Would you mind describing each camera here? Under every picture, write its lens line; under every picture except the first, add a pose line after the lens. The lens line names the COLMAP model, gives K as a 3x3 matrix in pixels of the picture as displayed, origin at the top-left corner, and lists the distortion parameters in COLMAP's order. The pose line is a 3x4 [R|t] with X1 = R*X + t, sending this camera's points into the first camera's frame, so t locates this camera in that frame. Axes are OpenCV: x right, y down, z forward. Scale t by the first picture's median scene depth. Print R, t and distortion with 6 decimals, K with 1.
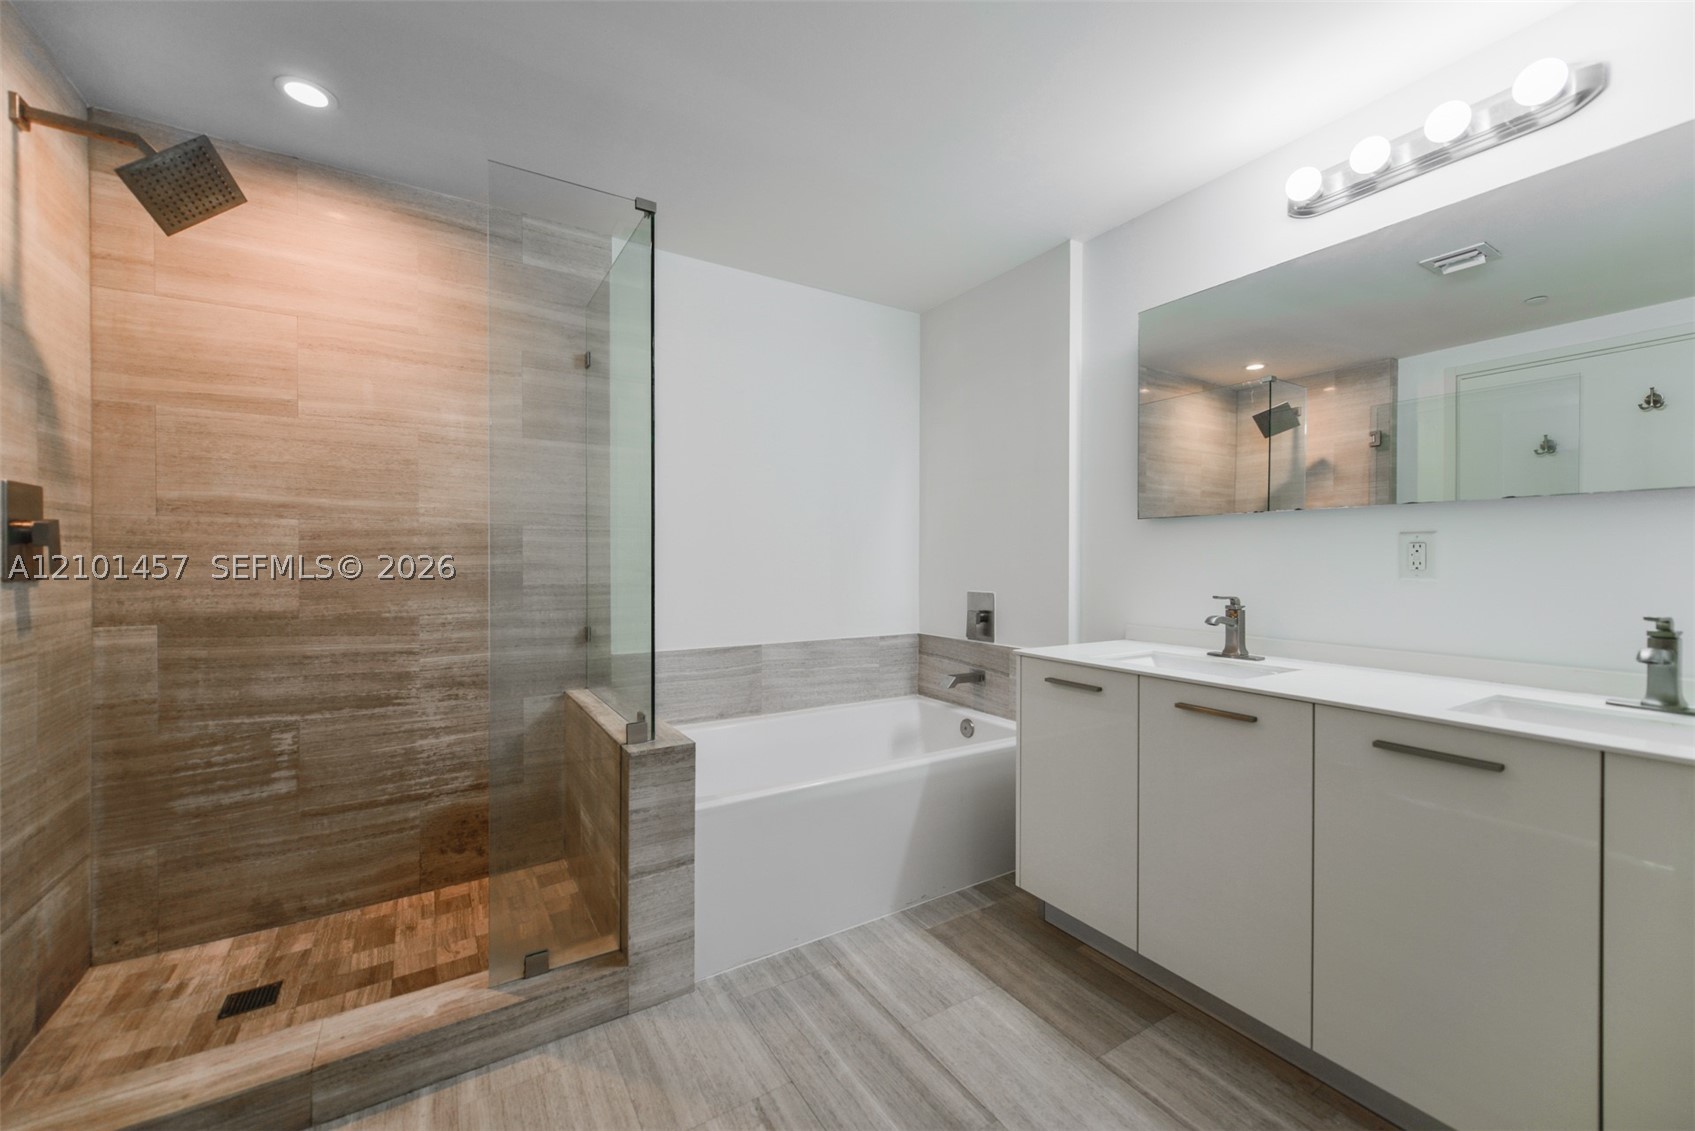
lens RADIAL K [[666.4, 0, 834.9], [0, 666.4, 562.6], [0, 0, 1]] dist [0.012515, 0.000216]
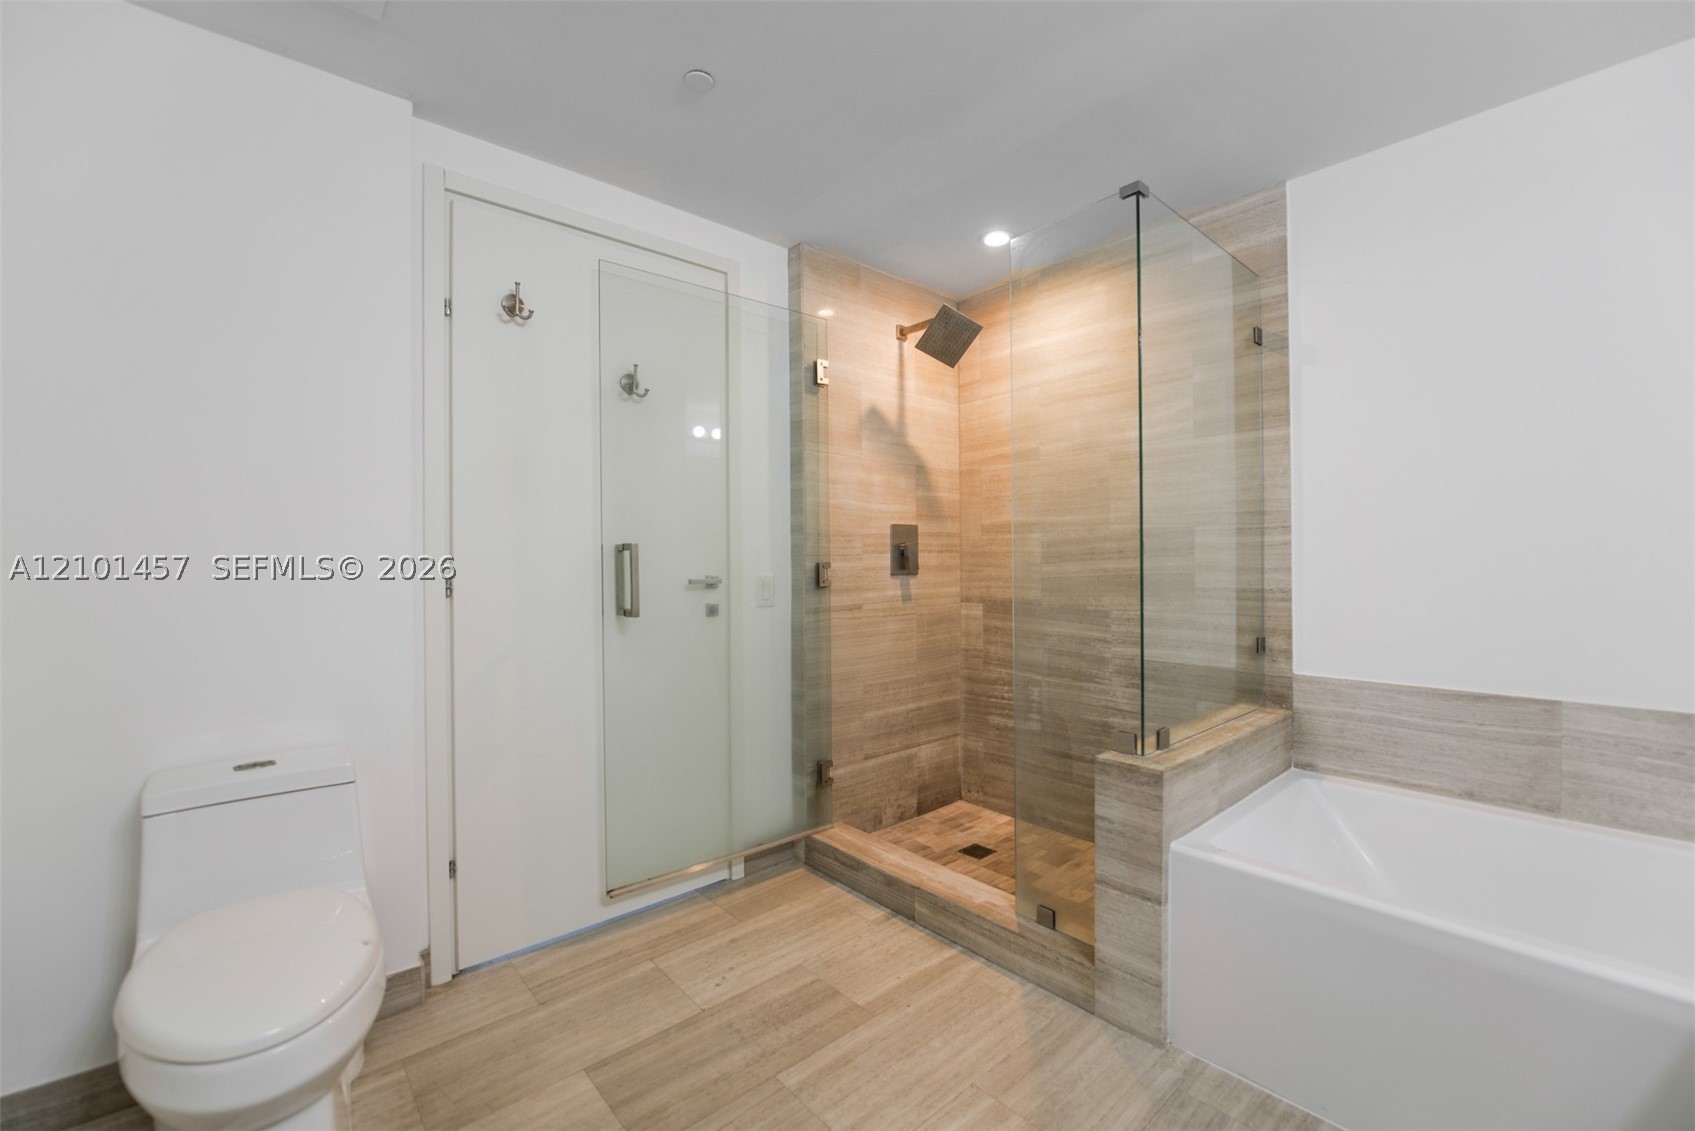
lens RADIAL K [[666.4, 0, 834.9], [0, 666.4, 562.6], [0, 0, 1]] dist [0.012515, 0.000216]
pose [[0.203690, -0.002139, -0.979033, 0.483154], [0.006415, 0.999979, -0.000851, -0.006665], [0.979014, -0.006107, 0.203700, 0.333889]]
